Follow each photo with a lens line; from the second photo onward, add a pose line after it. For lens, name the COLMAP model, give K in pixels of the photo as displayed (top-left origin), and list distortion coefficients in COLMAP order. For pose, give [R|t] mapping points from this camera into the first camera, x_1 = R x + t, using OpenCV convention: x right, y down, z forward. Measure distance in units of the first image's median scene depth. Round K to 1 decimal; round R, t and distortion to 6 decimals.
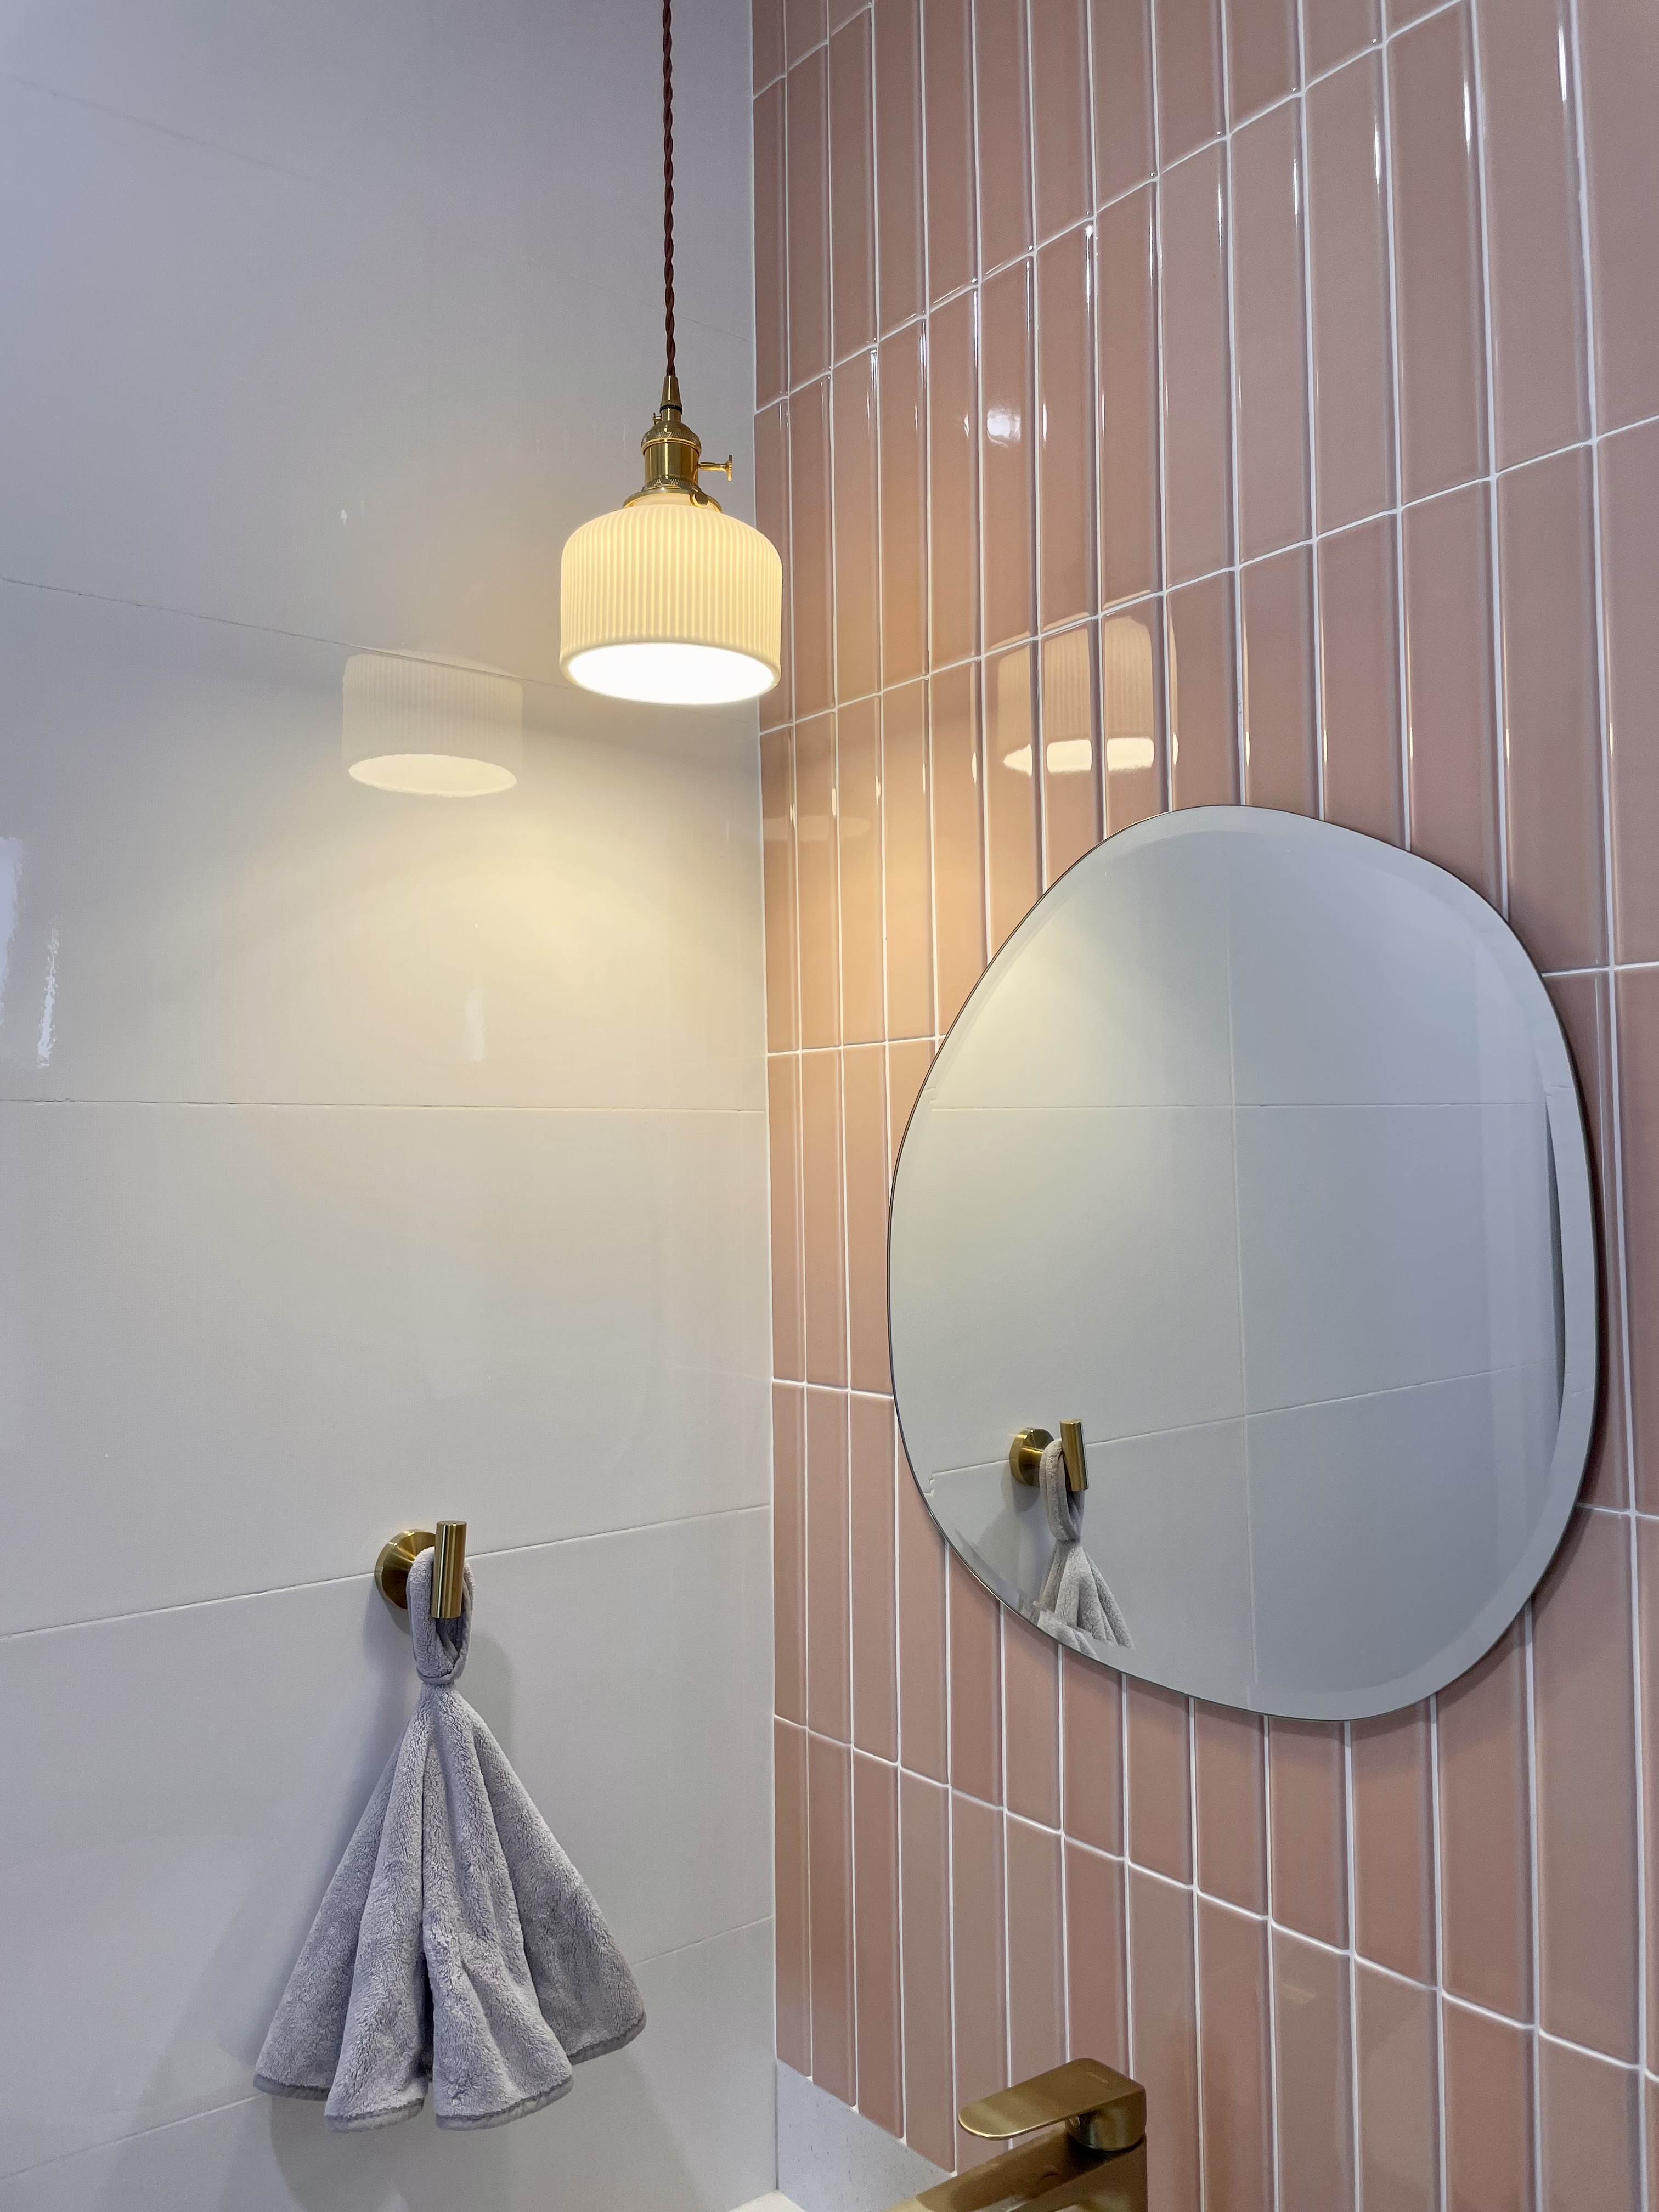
lens RADIAL K [[1681.0, 0, 842.6], [0, 1681.0, 1075.8], [0, 0, 1]] dist [0.033158, -0.029025]
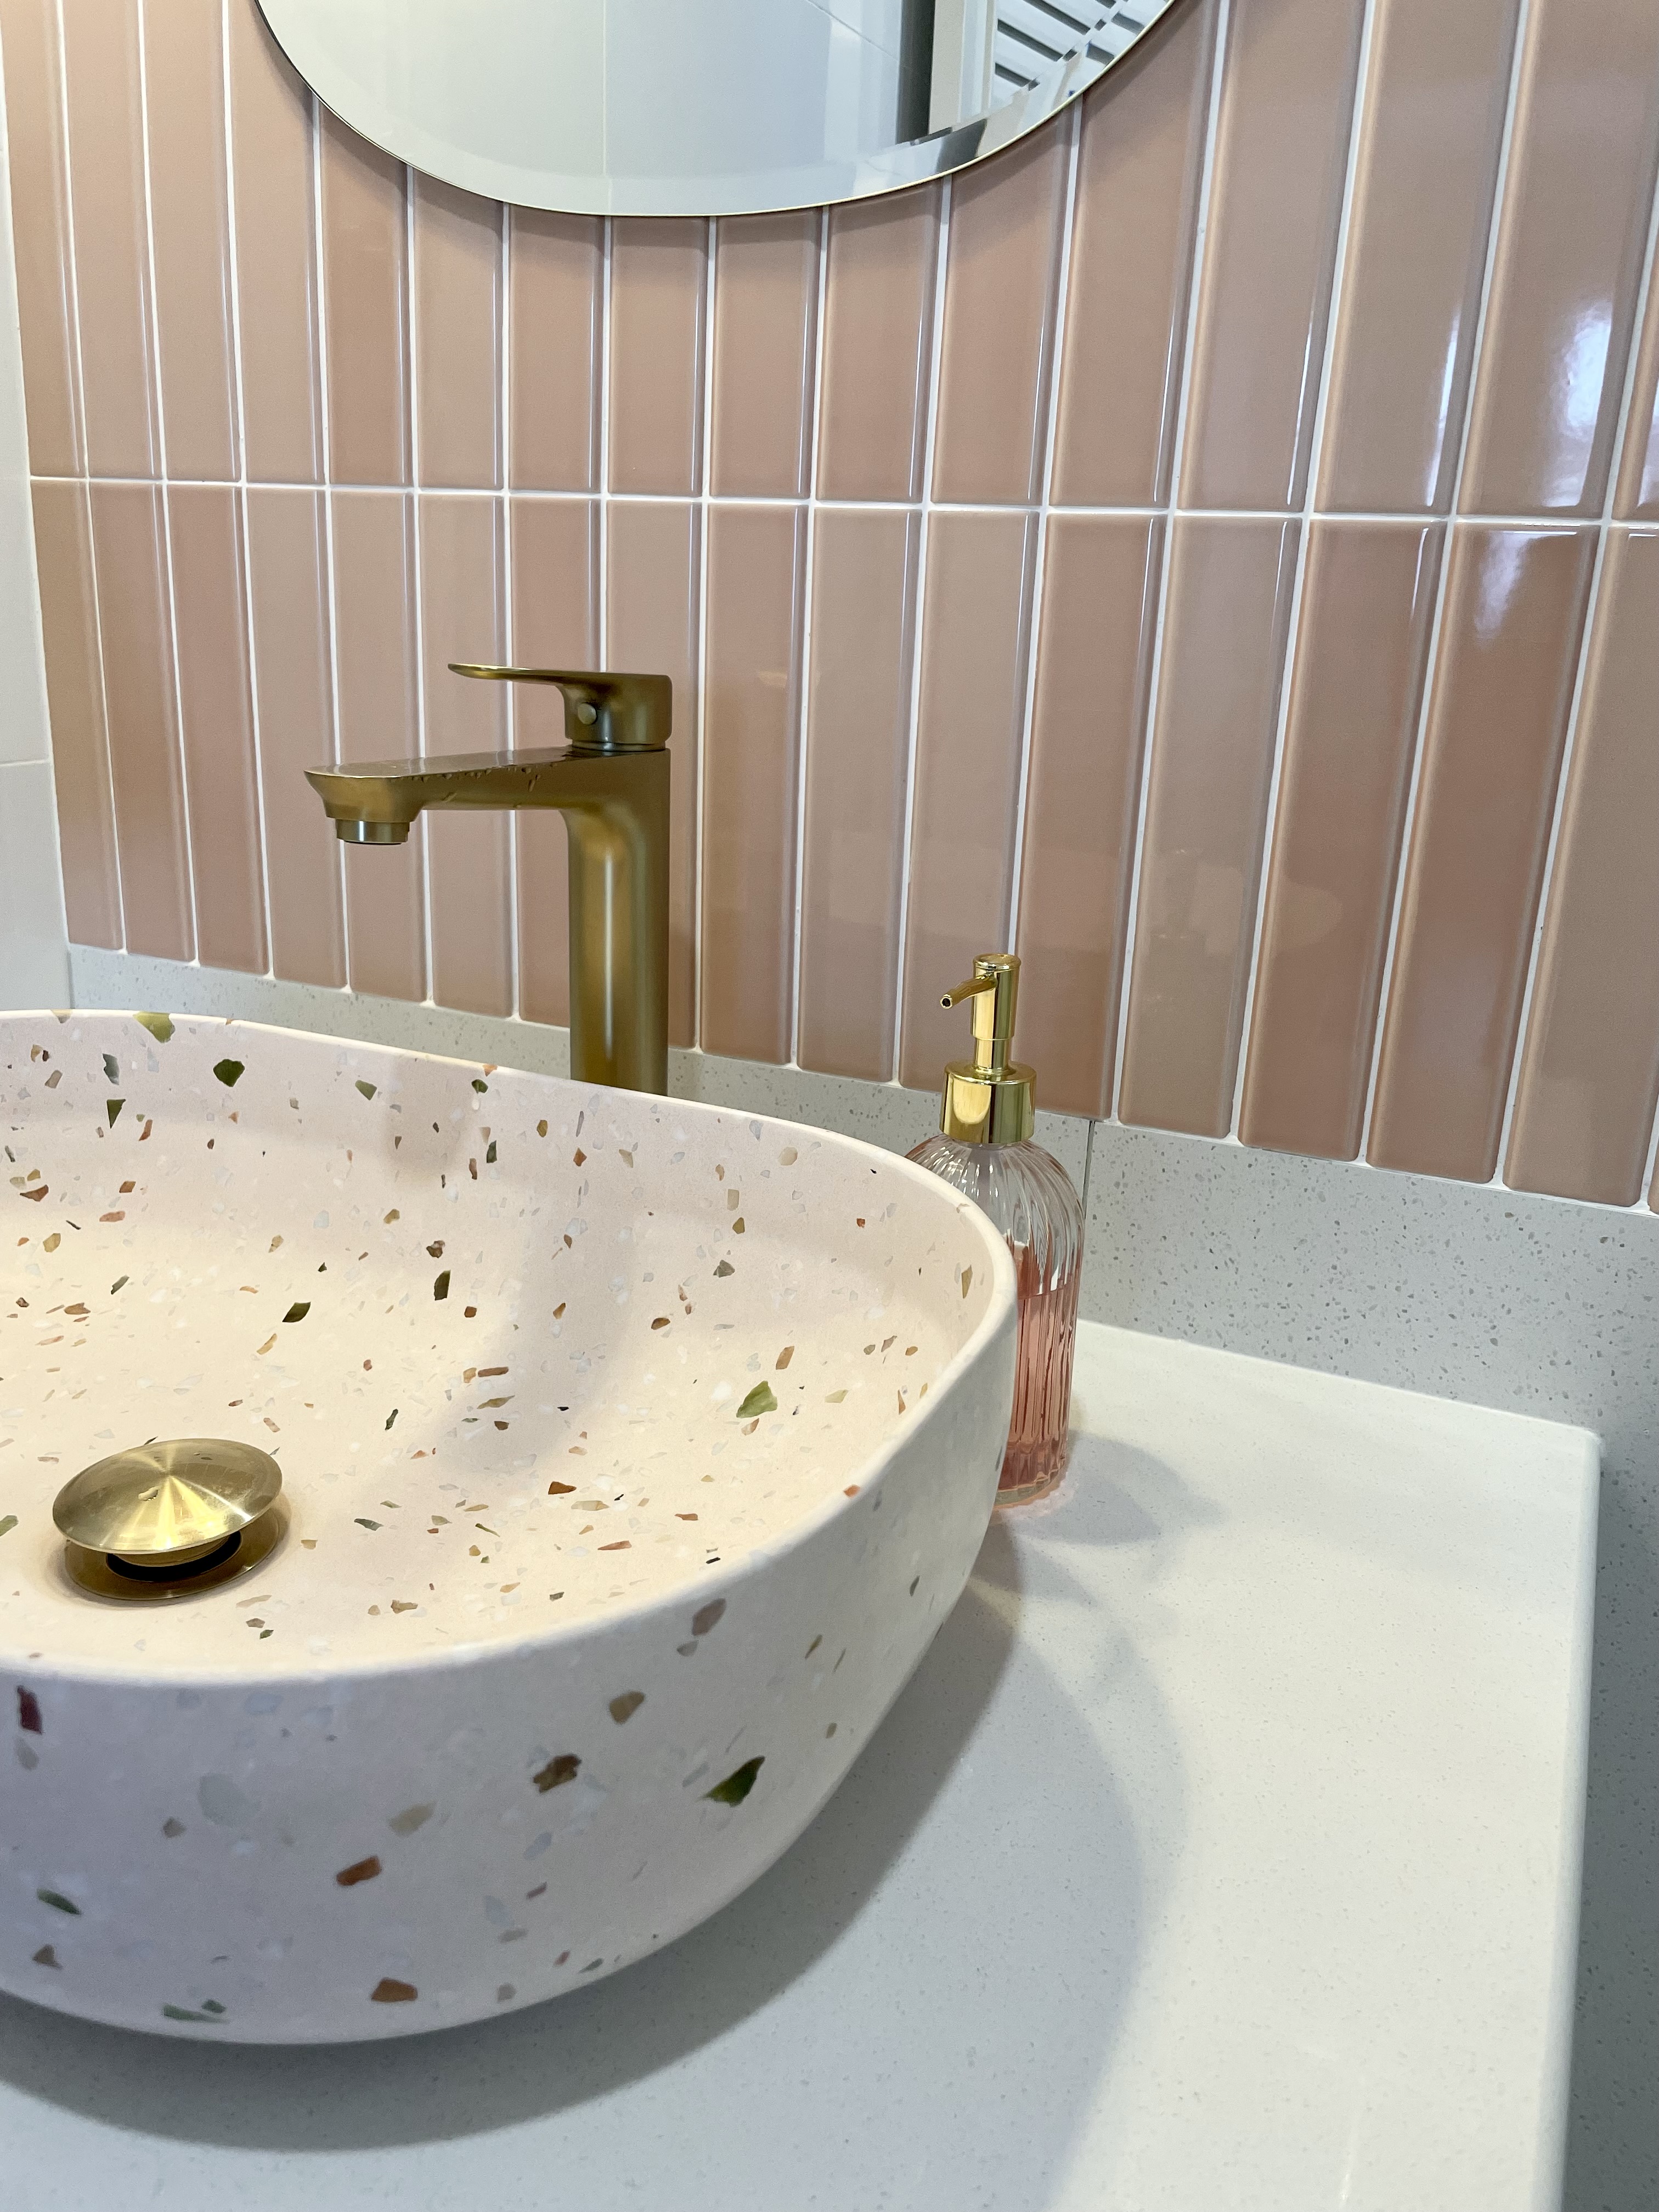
lens RADIAL K [[1681.0, 0, 833.1], [0, 1681.0, 1085.8], [0, 0, 1]] dist [0.033158, -0.029025]
pose [[0.886665, -0.085313, 0.454474, -0.098697], [-0.080344, 0.939461, 0.333104, 0.413754], [-0.455379, -0.331866, 0.826132, 0.218776]]
